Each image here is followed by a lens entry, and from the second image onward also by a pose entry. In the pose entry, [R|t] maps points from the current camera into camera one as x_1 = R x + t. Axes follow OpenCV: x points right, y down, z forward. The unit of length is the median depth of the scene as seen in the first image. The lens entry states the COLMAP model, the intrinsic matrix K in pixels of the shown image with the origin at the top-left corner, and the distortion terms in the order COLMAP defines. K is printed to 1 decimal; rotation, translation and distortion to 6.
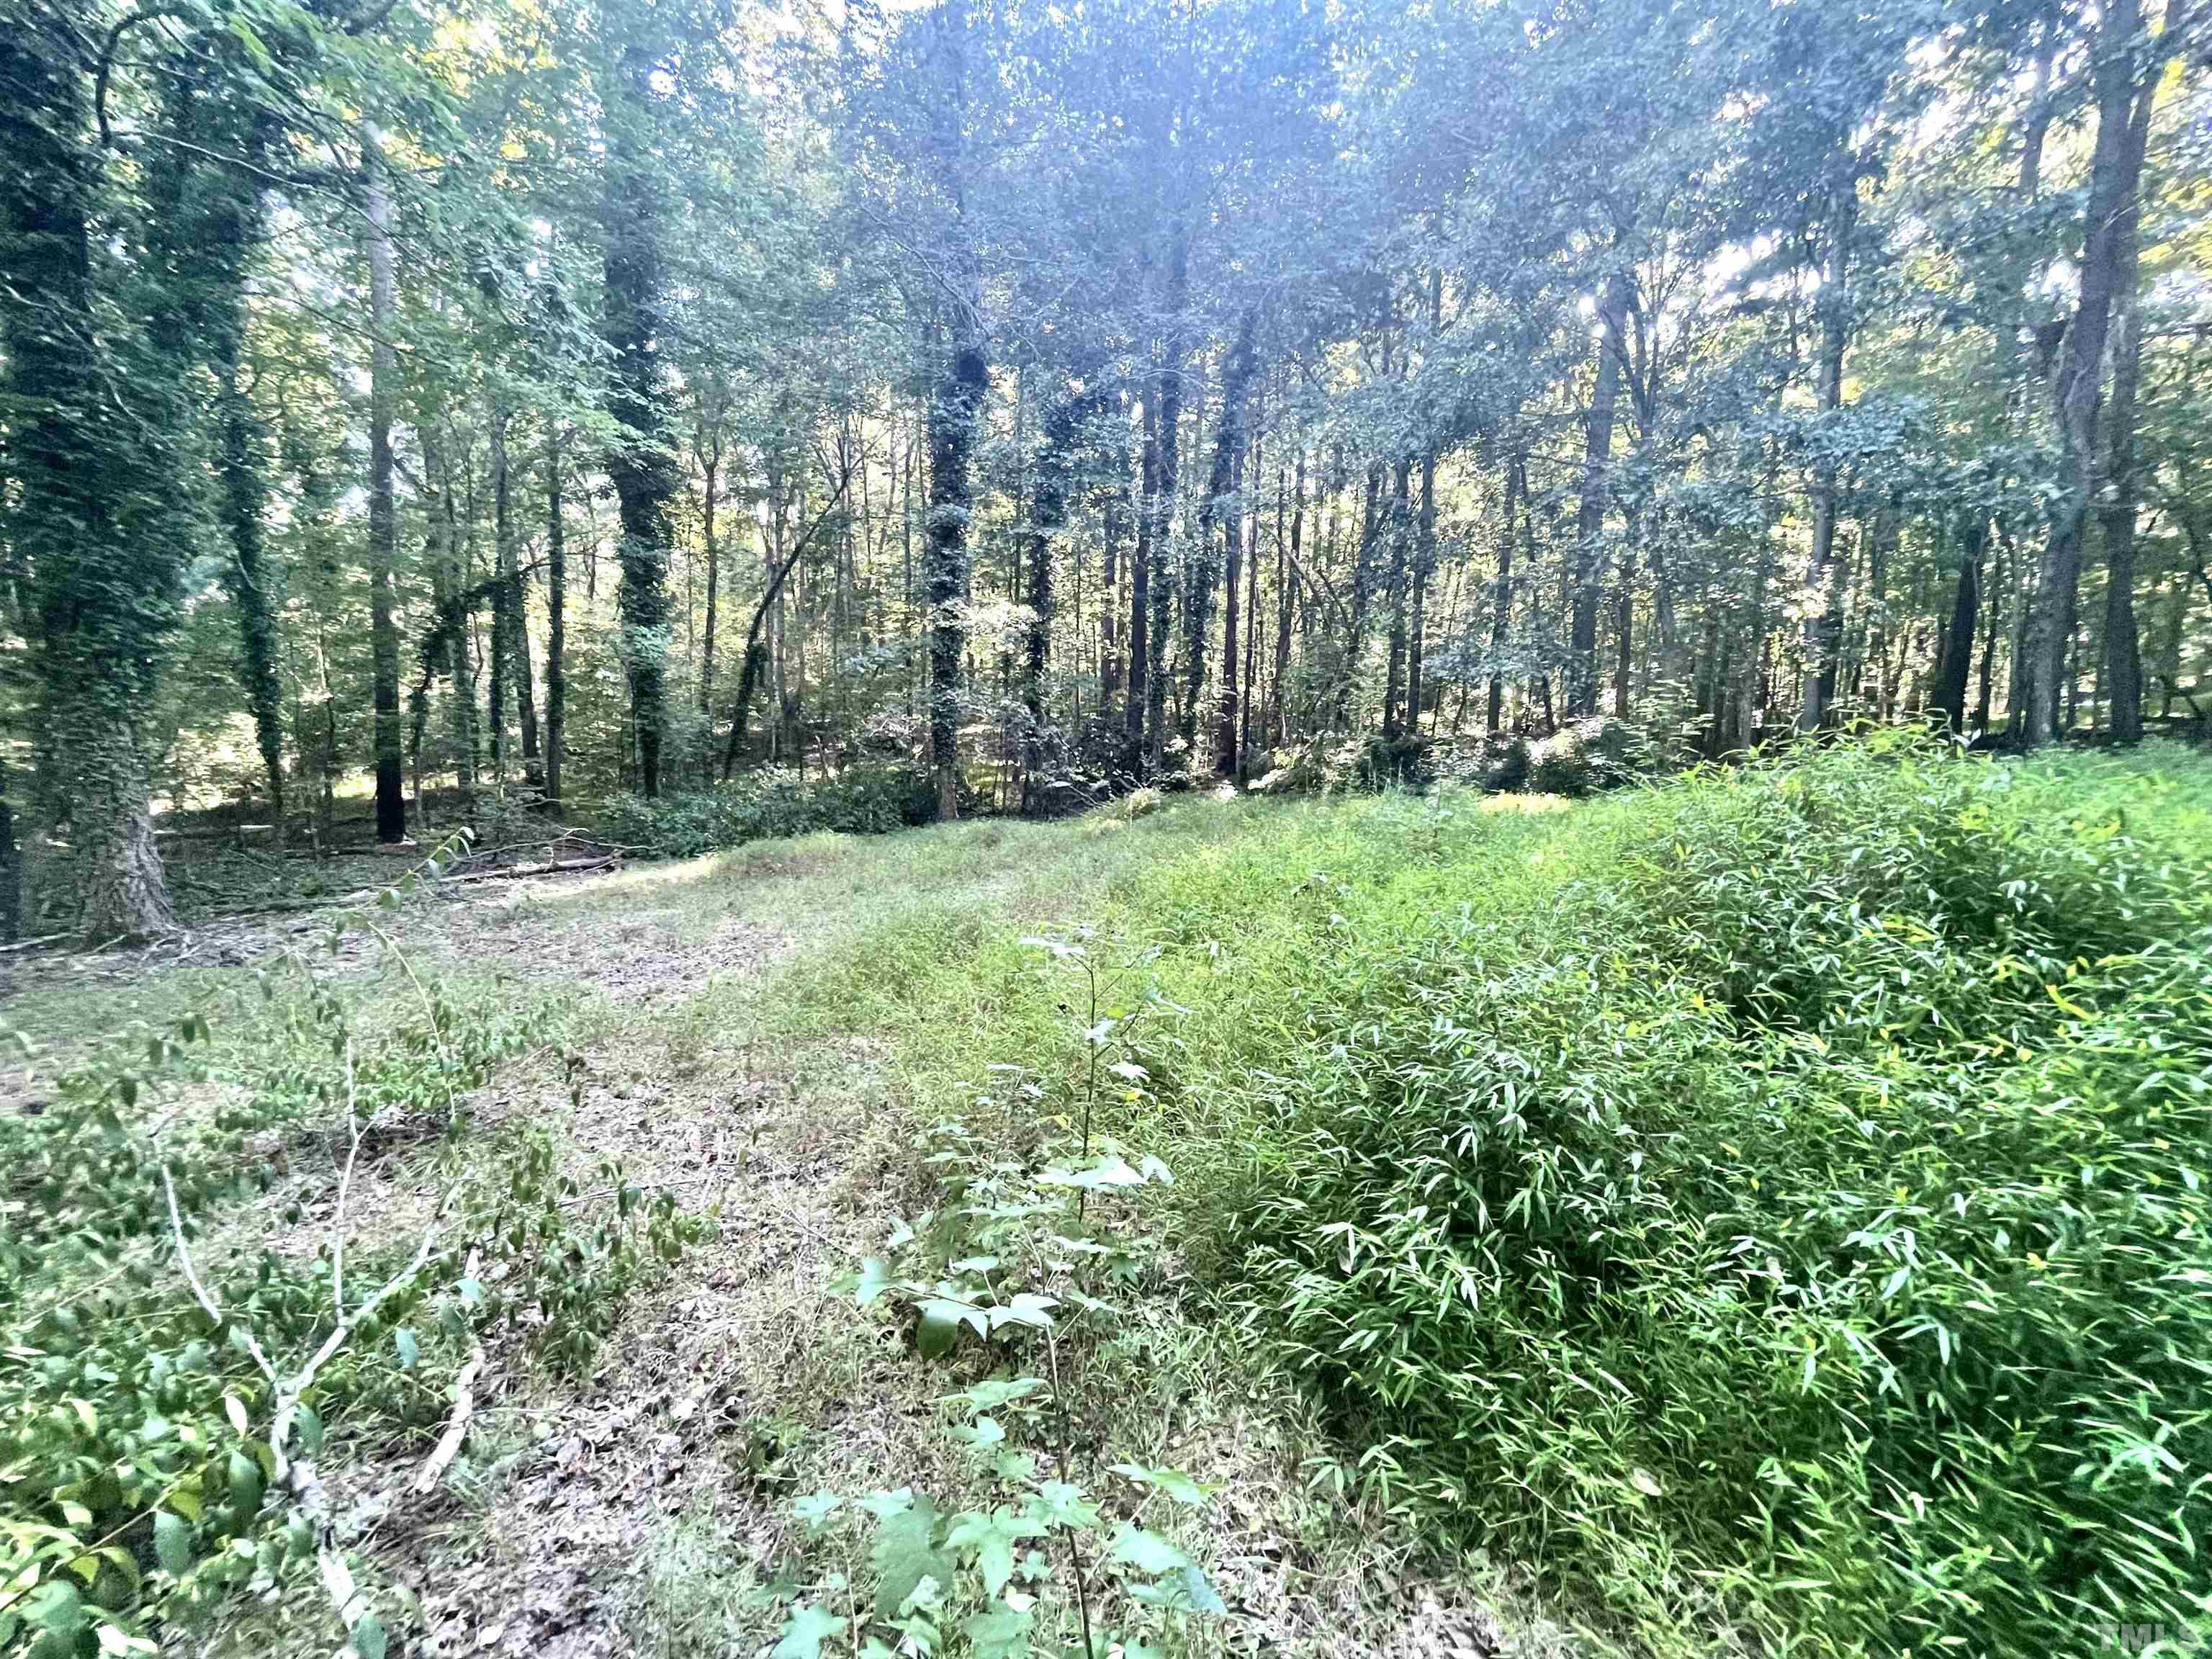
lens RADIAL K [[898.1, 0, 1106.0], [0, 898.1, 829.5], [0, 0, 1]] dist [-0.001372, -0.000250]
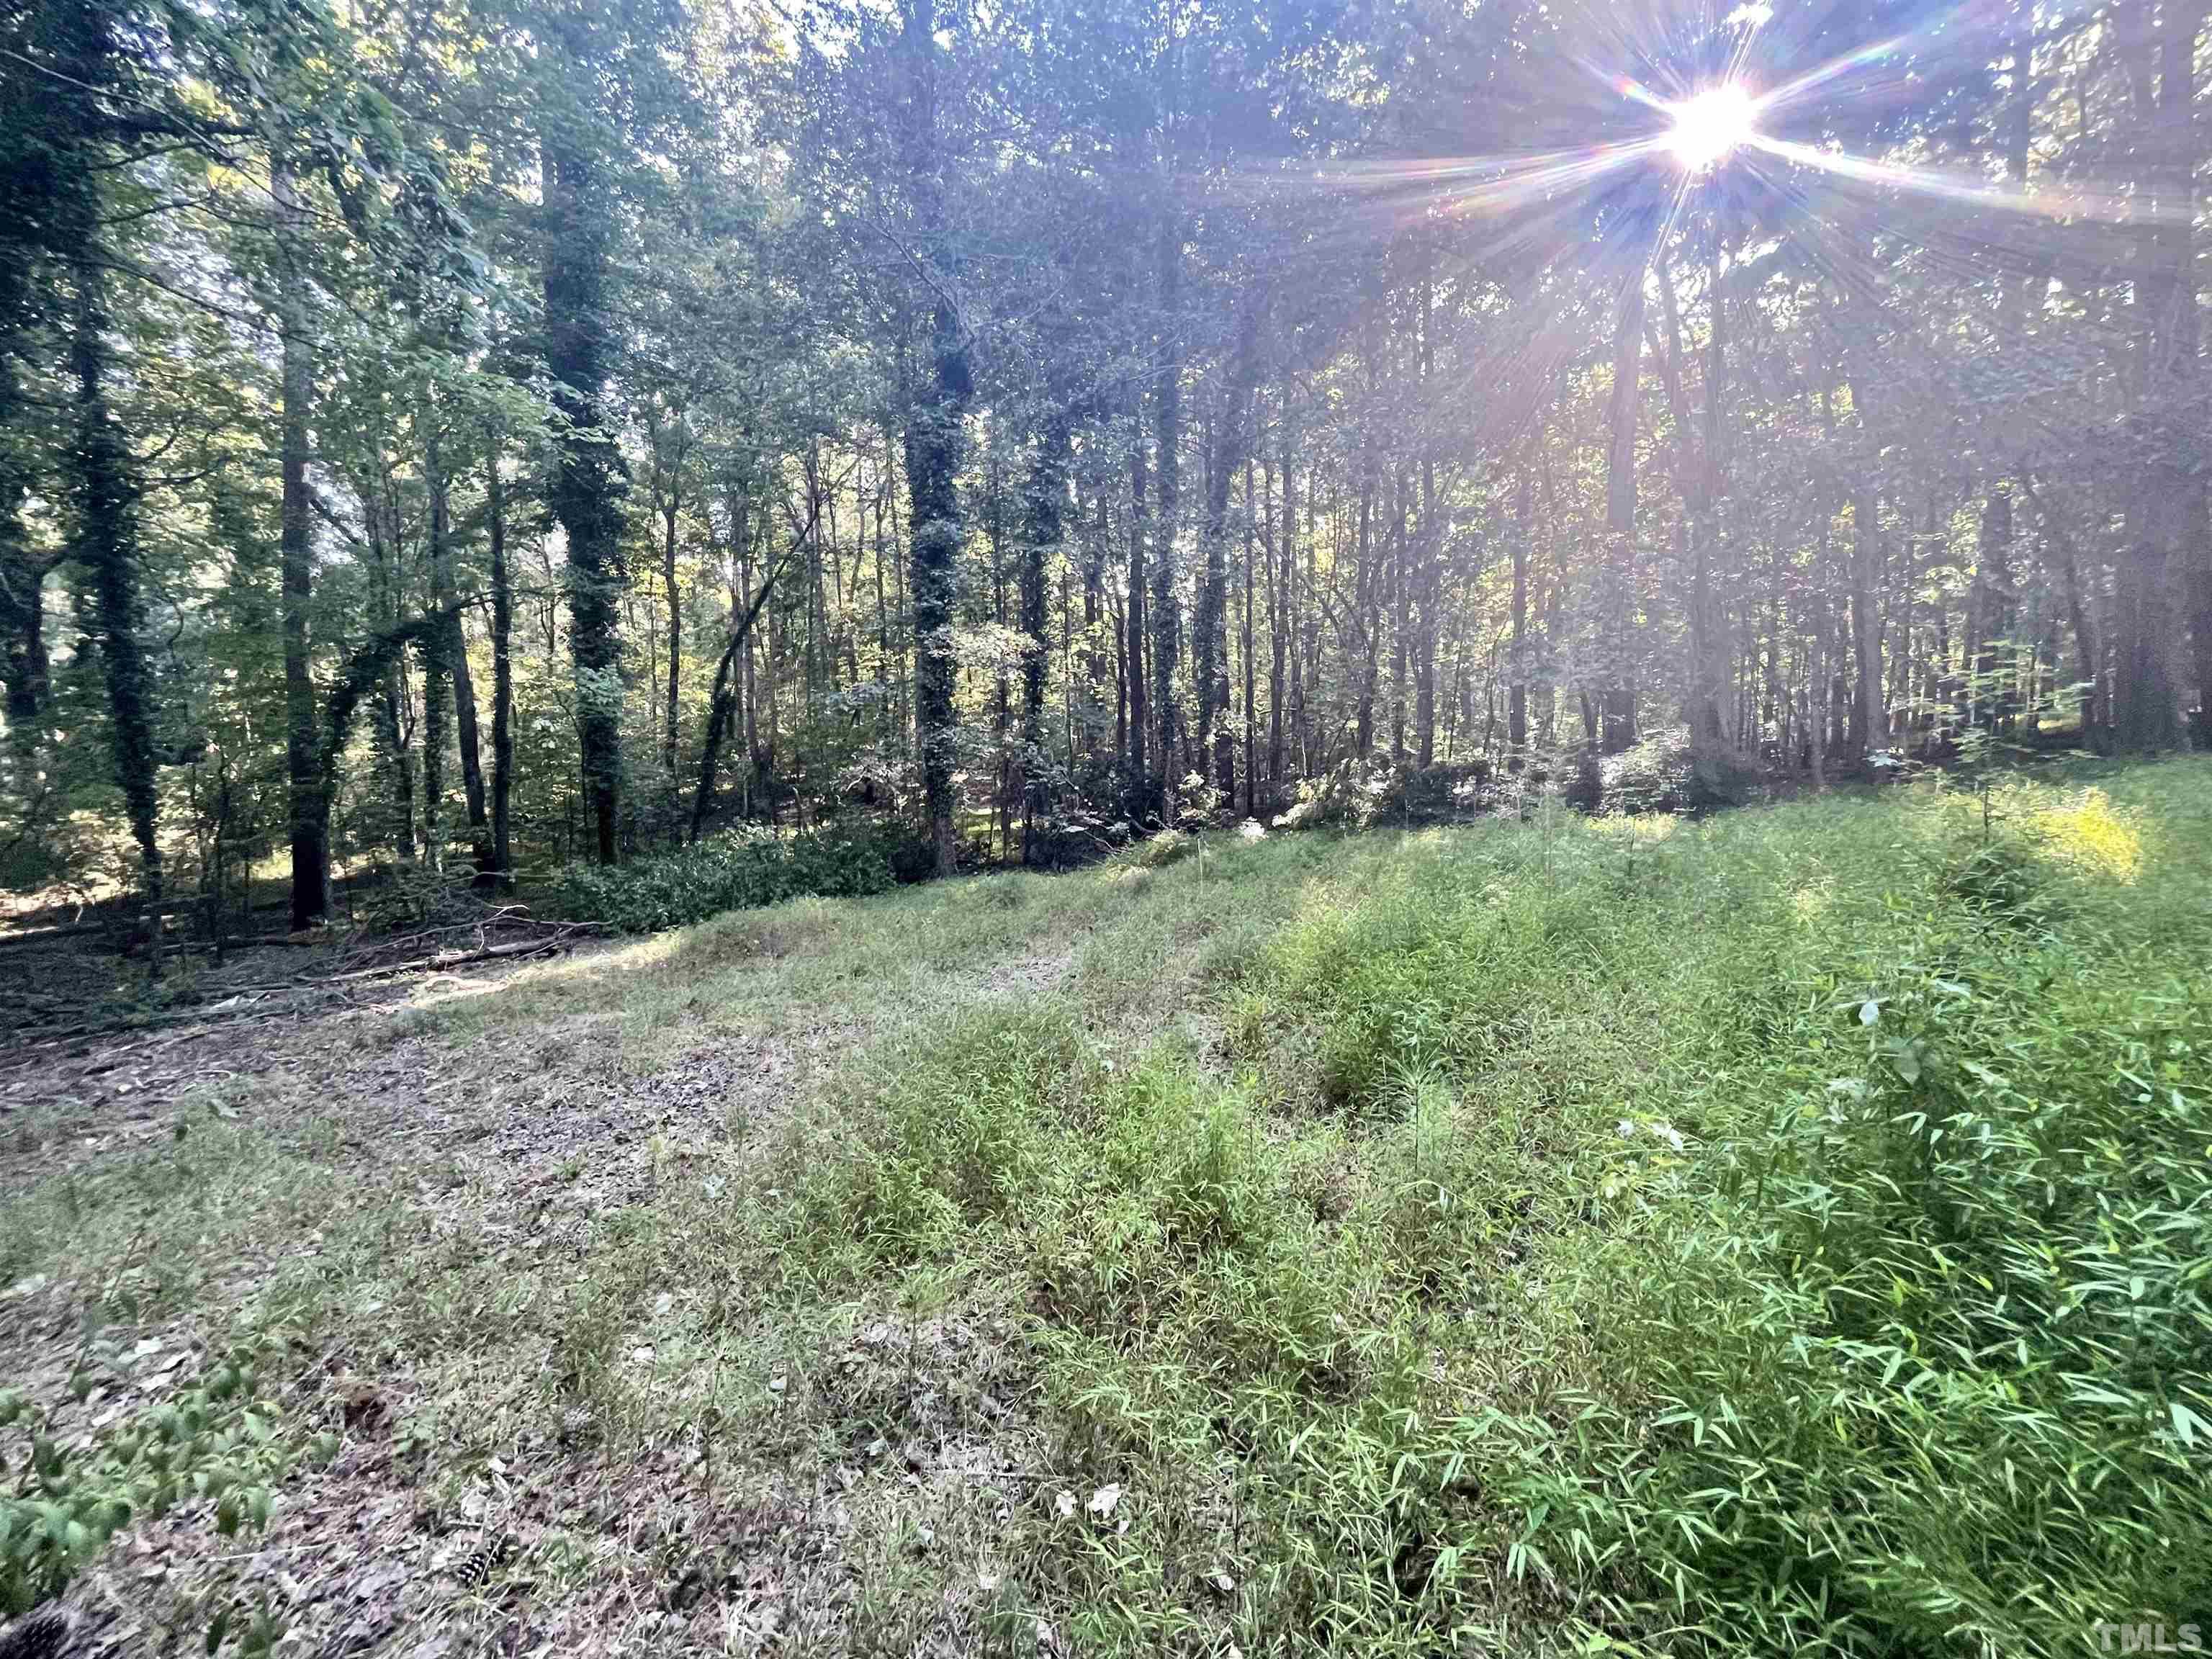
lens RADIAL K [[898.1, 0, 1106.0], [0, 898.1, 829.5], [0, 0, 1]] dist [-0.001372, -0.000250]
pose [[0.998652, -0.044203, 0.027222, -0.036815], [0.045523, 0.997714, -0.049942, -0.003943], [-0.024952, 0.051114, 0.998381, 0.099172]]
